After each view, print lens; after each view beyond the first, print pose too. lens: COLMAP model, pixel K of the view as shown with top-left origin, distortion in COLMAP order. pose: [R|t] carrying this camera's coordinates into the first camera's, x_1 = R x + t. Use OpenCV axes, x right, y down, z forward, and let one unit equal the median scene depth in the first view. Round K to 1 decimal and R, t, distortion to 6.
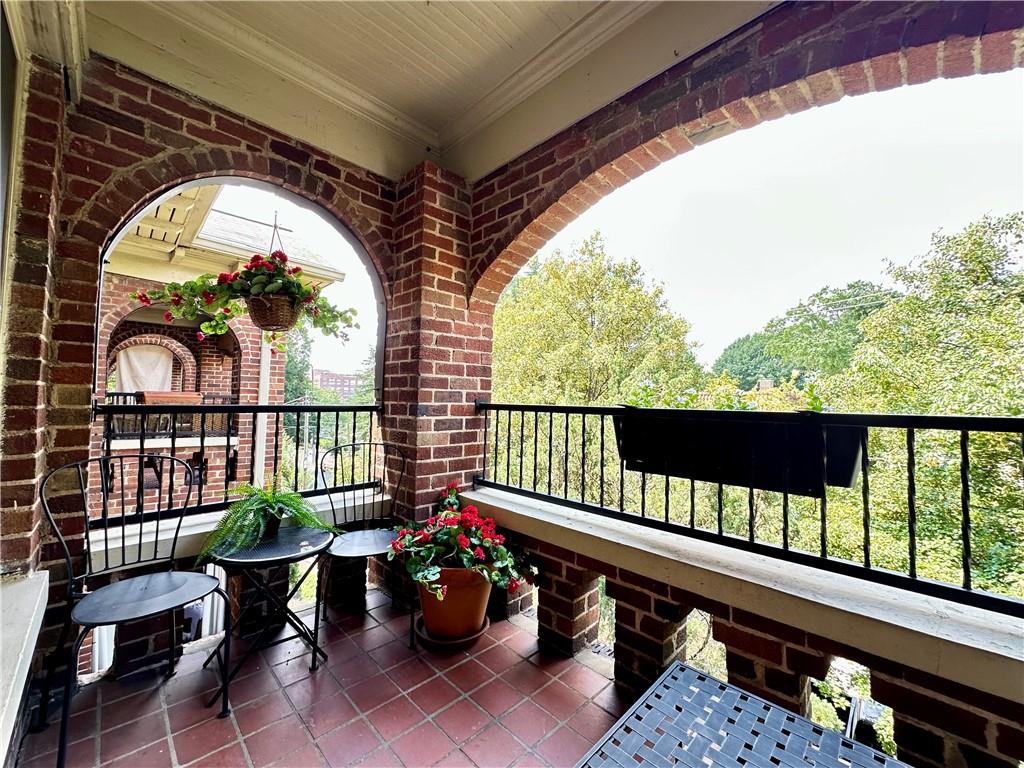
lens RADIAL K [[410.9, 0, 507.7], [0, 410.9, 382.6], [0, 0, 1]] dist [-0.000435, -0.000569]
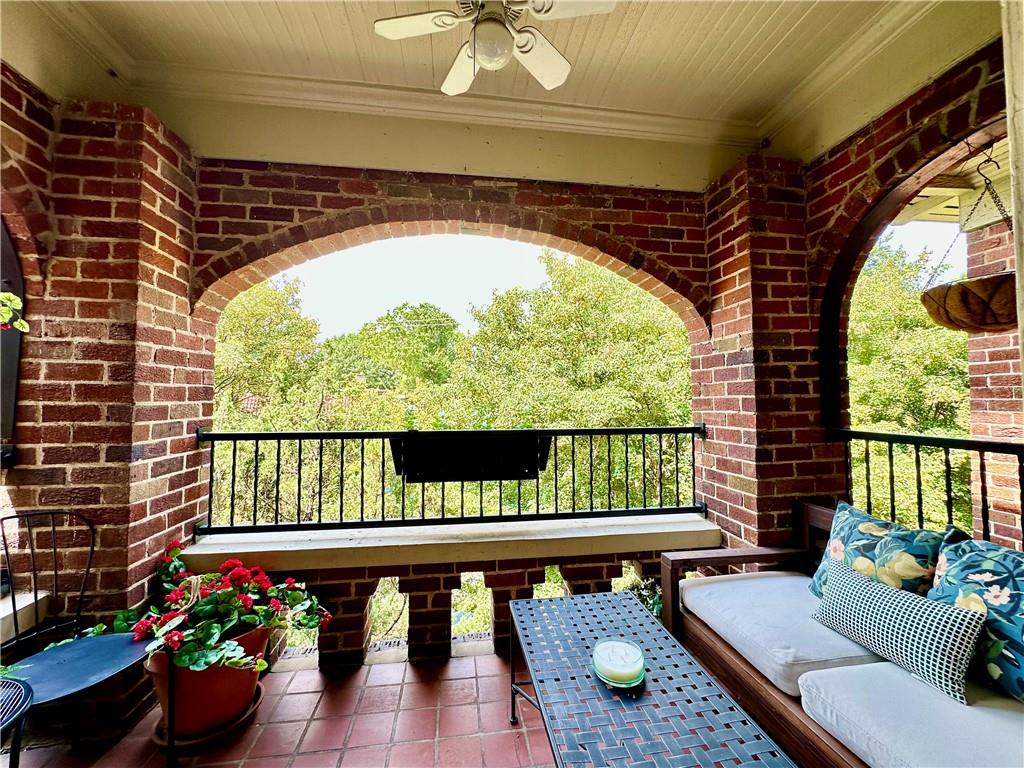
lens RADIAL K [[410.9, 0, 510.0], [0, 410.9, 383.7], [0, 0, 1]] dist [-0.000435, -0.000569]
pose [[0.595351, 0.008036, 0.803426, -0.378114], [-0.022245, 0.999732, 0.006484, -0.069895], [-0.803158, -0.021732, 0.595370, 0.041334]]
